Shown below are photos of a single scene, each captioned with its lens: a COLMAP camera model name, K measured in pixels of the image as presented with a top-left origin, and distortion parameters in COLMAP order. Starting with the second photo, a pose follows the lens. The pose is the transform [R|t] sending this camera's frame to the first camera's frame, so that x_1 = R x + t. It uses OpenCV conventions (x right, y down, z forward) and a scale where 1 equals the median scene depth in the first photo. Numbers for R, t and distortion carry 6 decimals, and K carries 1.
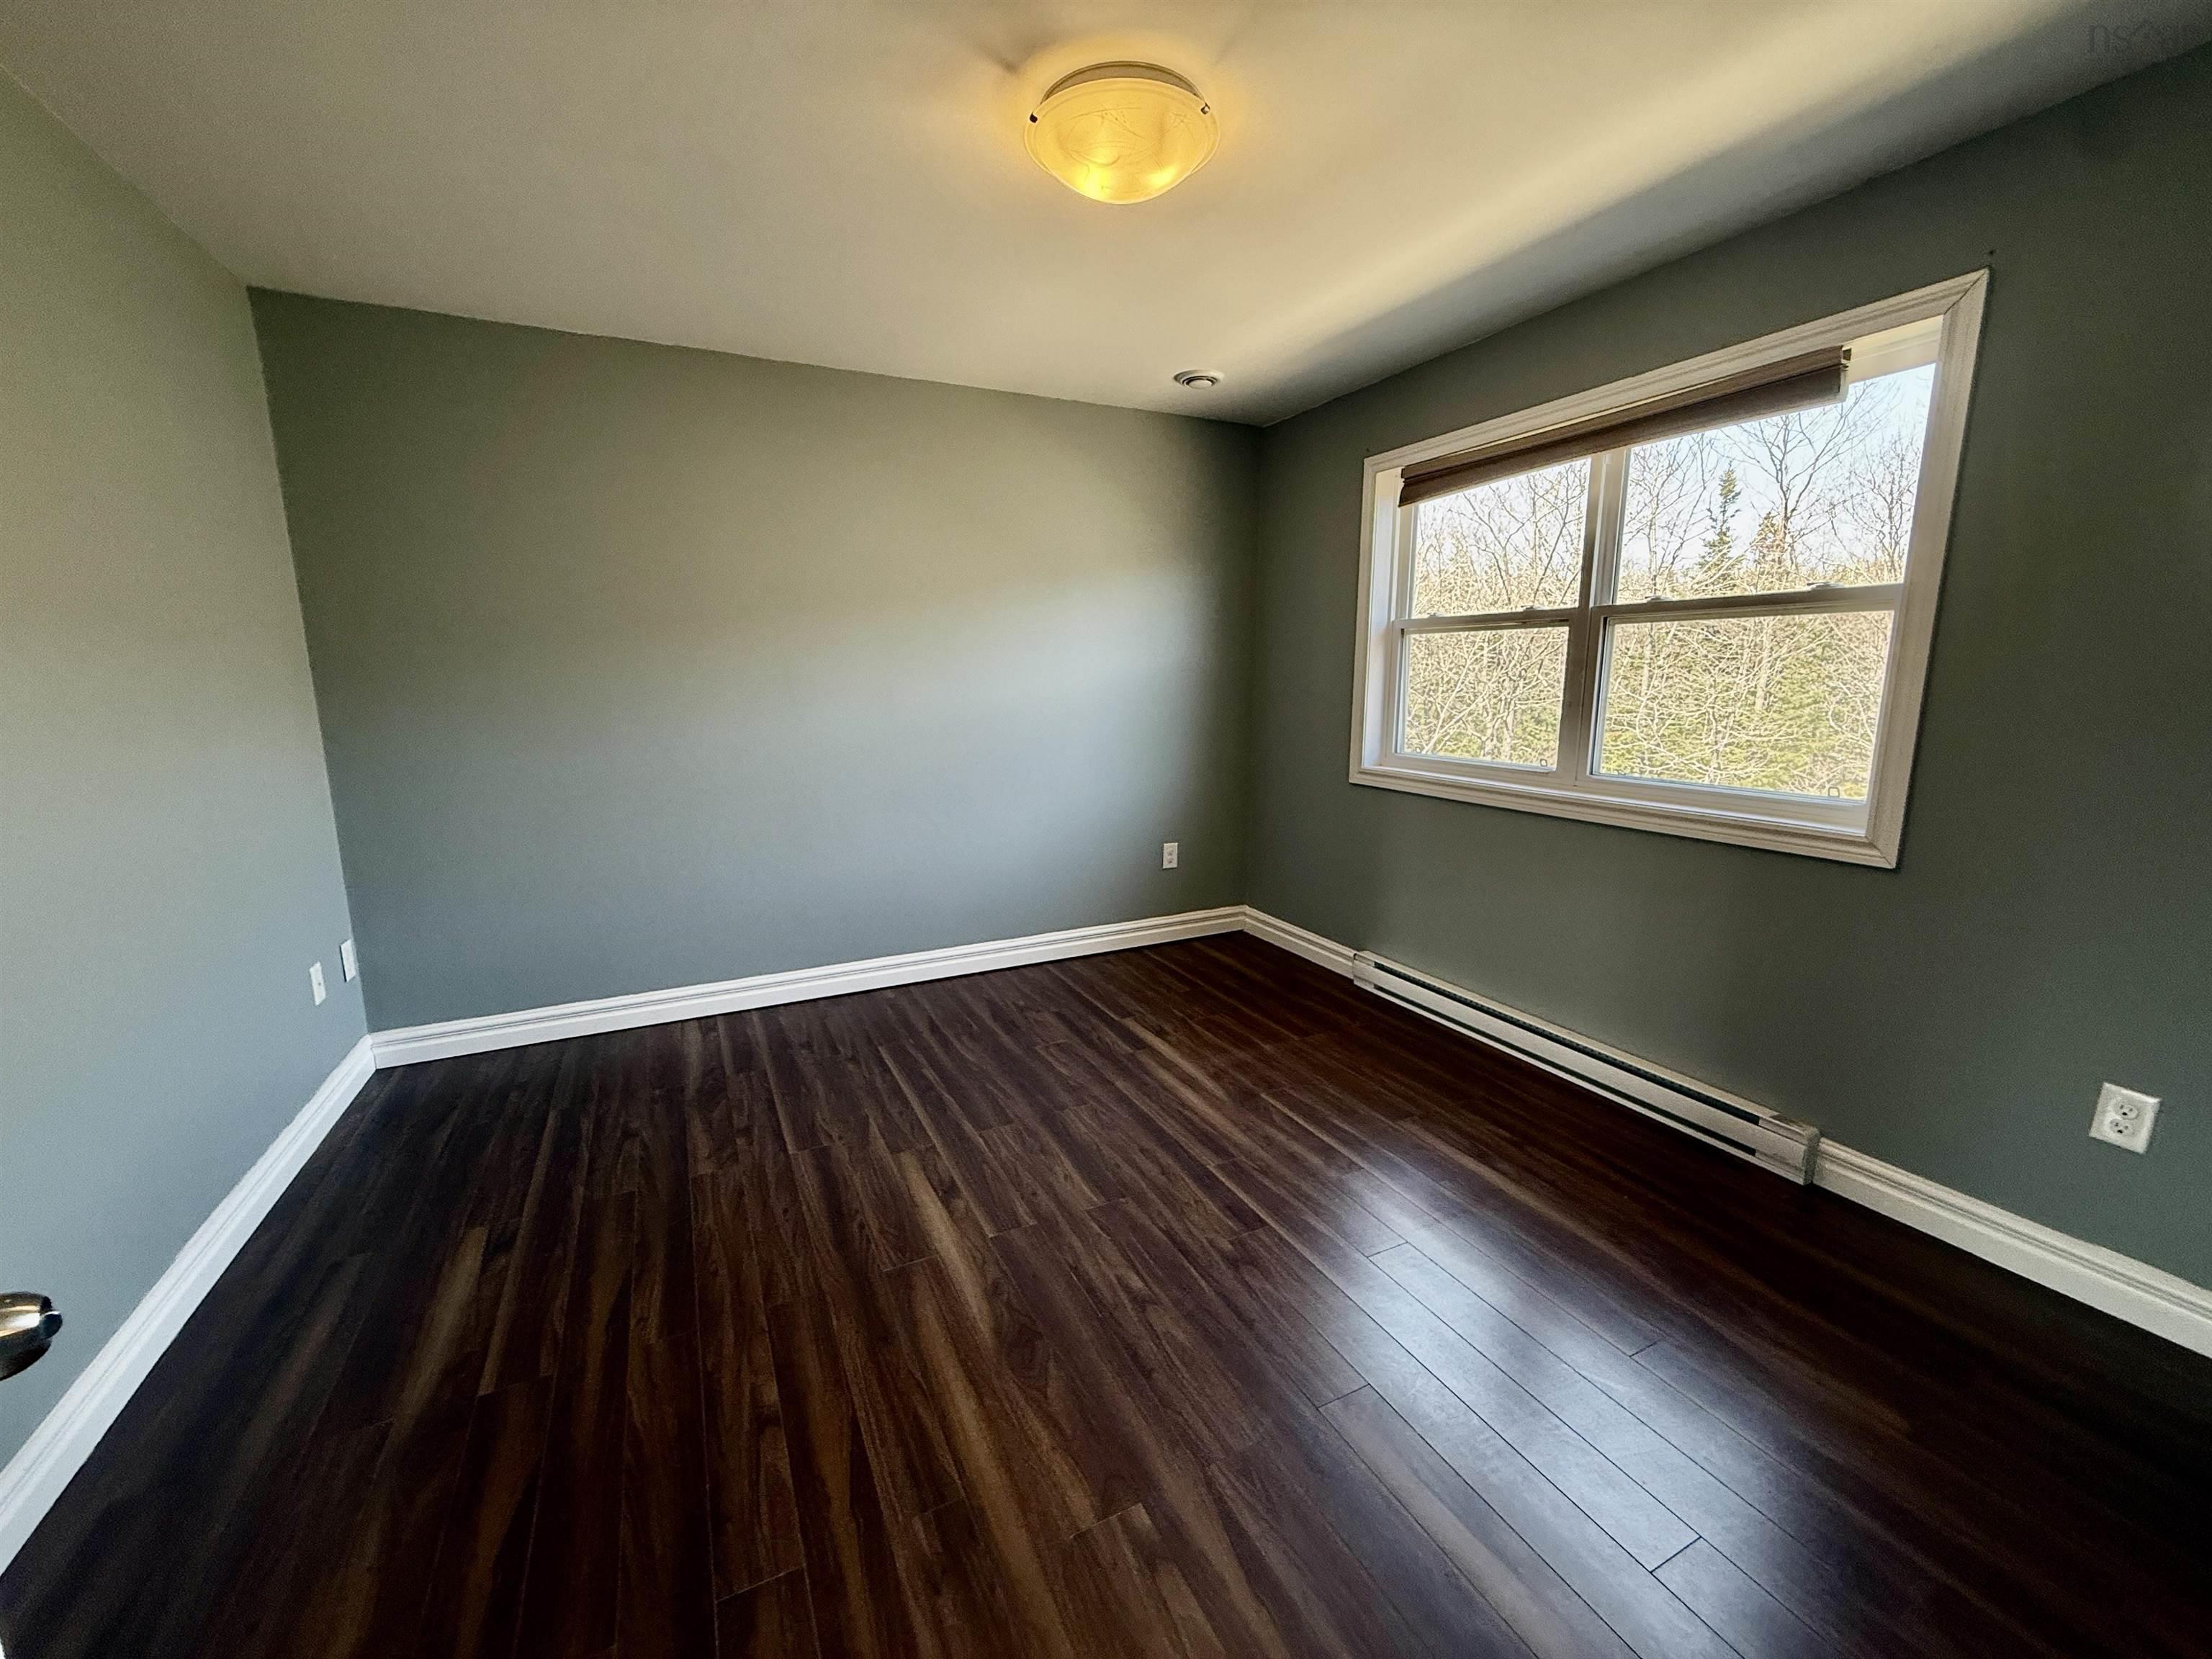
lens RADIAL K [[879.9, 0, 1101.6], [0, 879.9, 827.2], [0, 0, 1]] dist [0.002418, -0.000464]
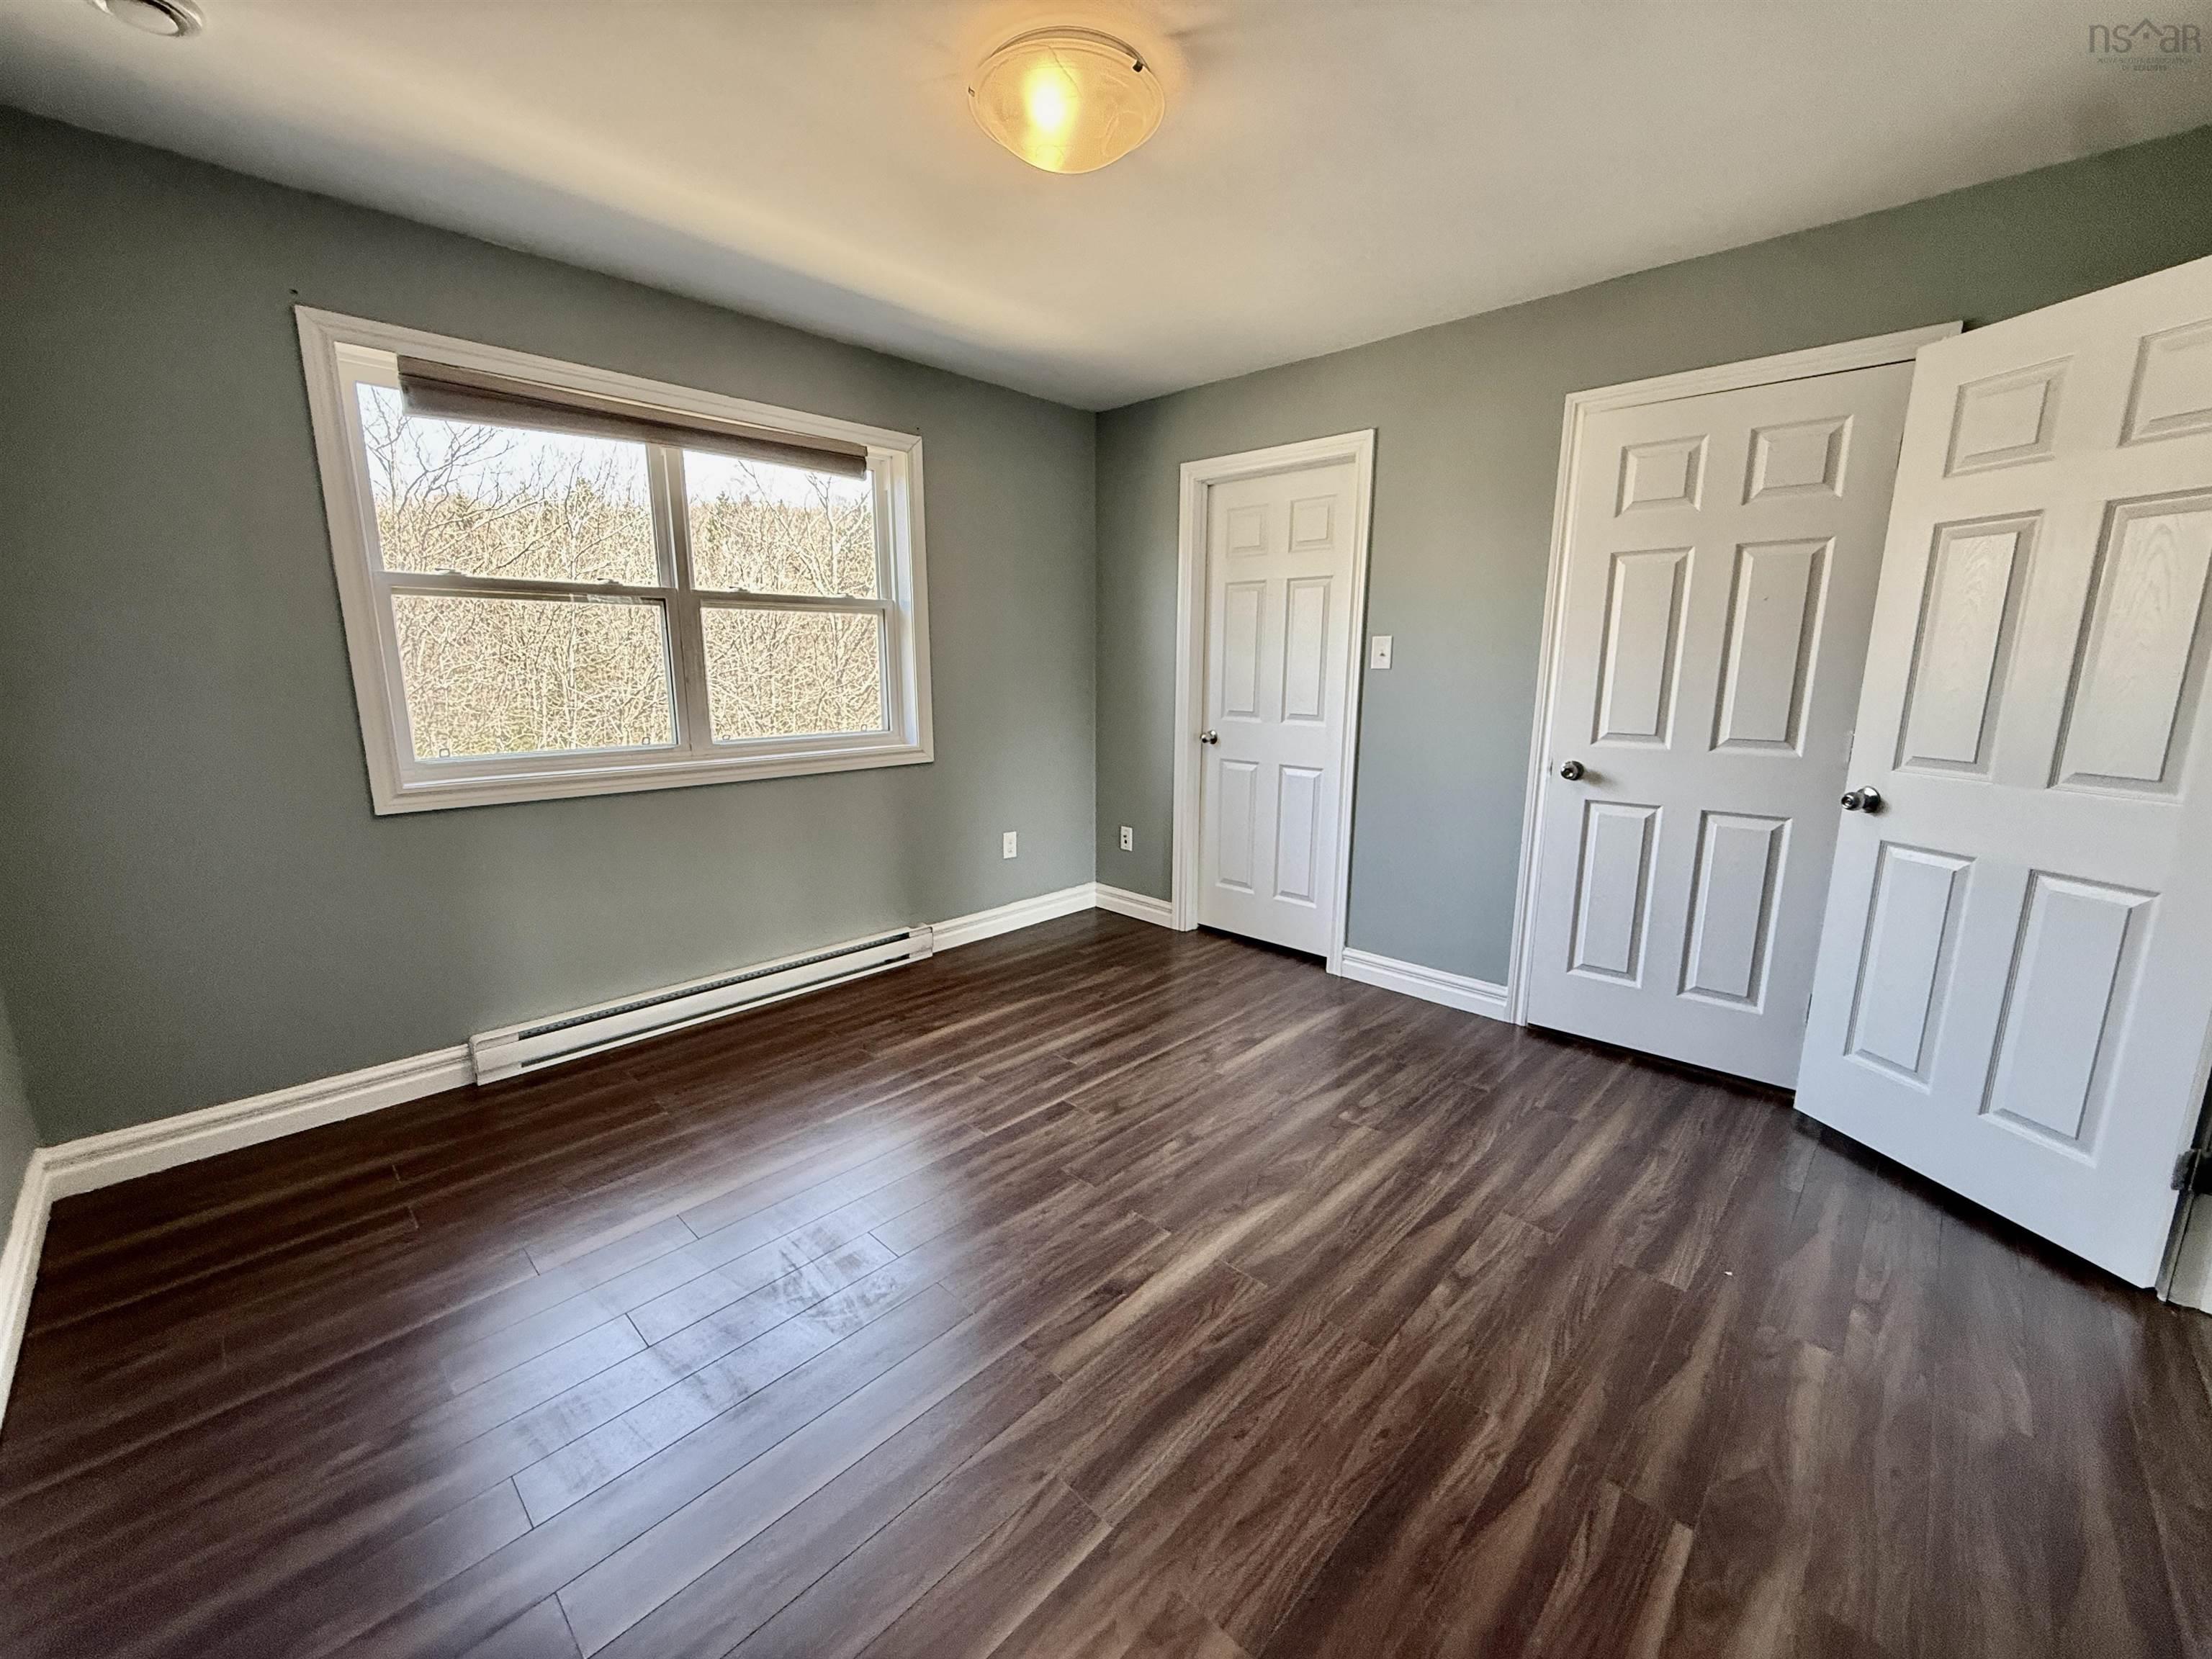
lens RADIAL K [[879.9, 0, 1095.1], [0, 879.9, 826.5], [0, 0, 1]] dist [0.002418, -0.000464]
pose [[-0.333559, -0.173996, 0.926533, -0.692391], [0.163300, 0.957299, 0.238563, -0.153836], [-0.928478, 0.230877, -0.290902, 0.951982]]
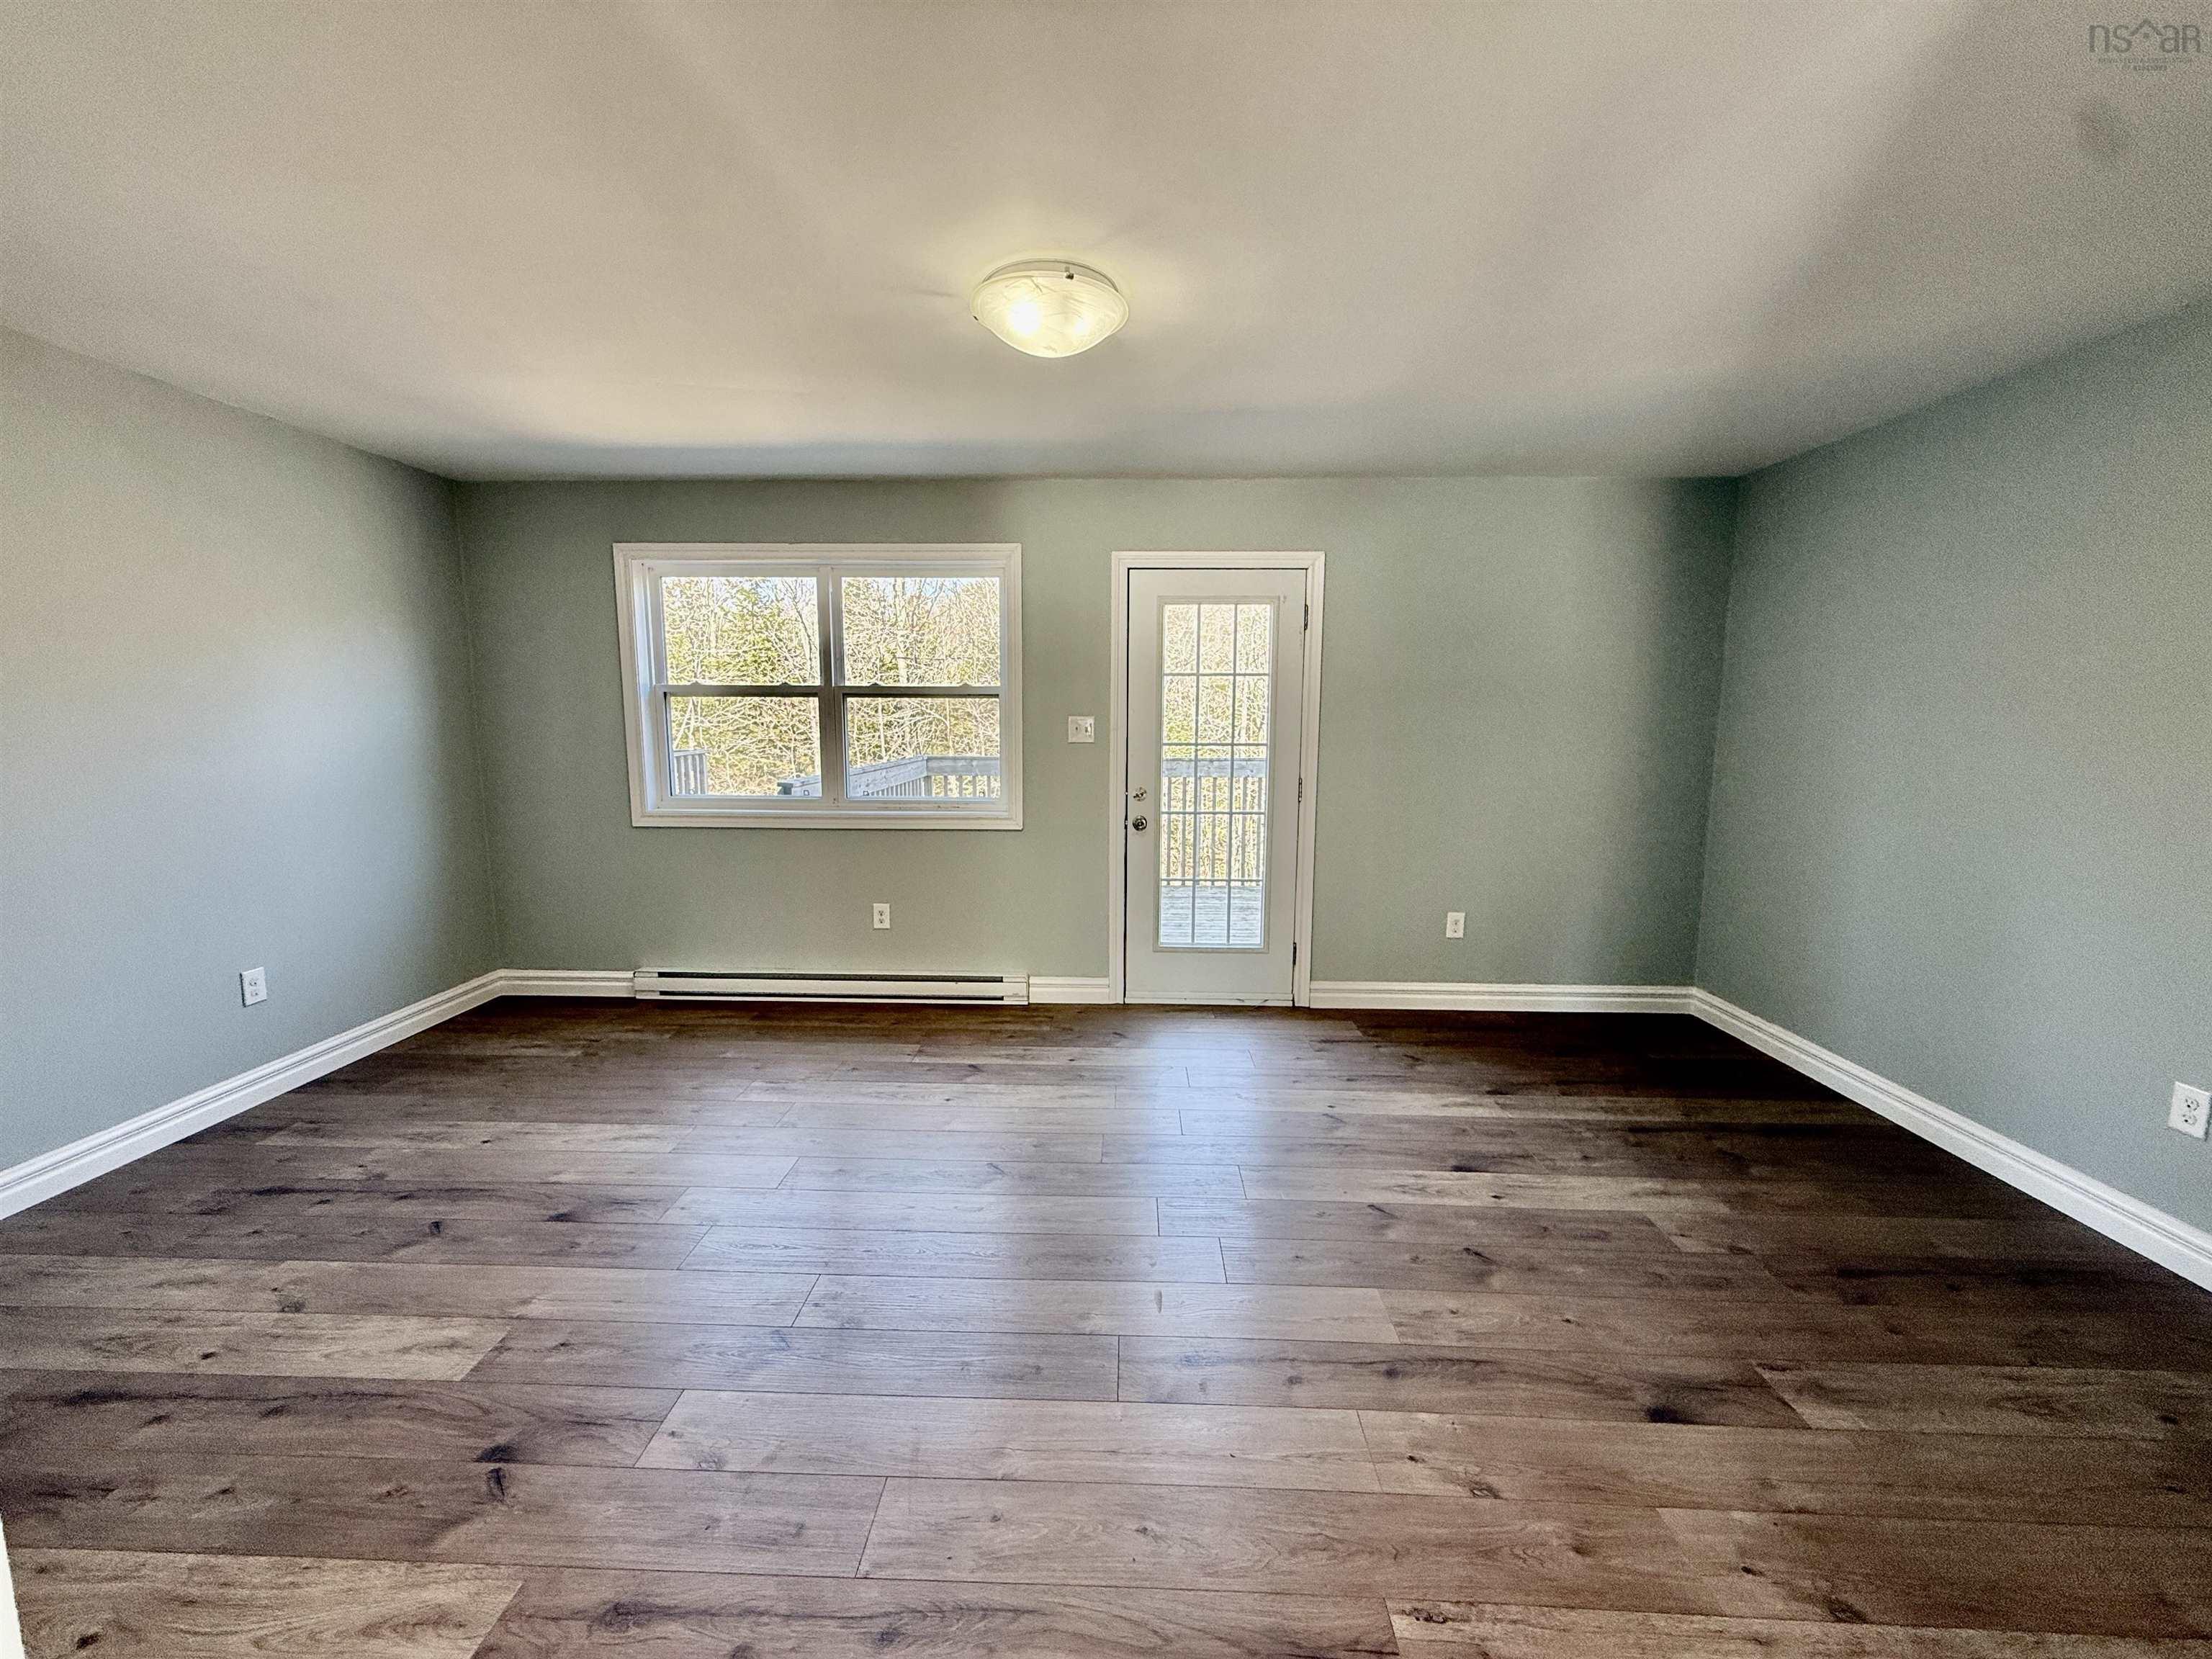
lens RADIAL K [[879.9, 0, 1099.1], [0, 879.9, 826.5], [0, 0, 1]] dist [0.002418, -0.000464]
pose [[0.480548, -0.103662, 0.870820, -0.560558], [0.147847, 0.988352, 0.036066, -0.005098], [-0.864416, 0.111416, 0.490277, -0.087506]]
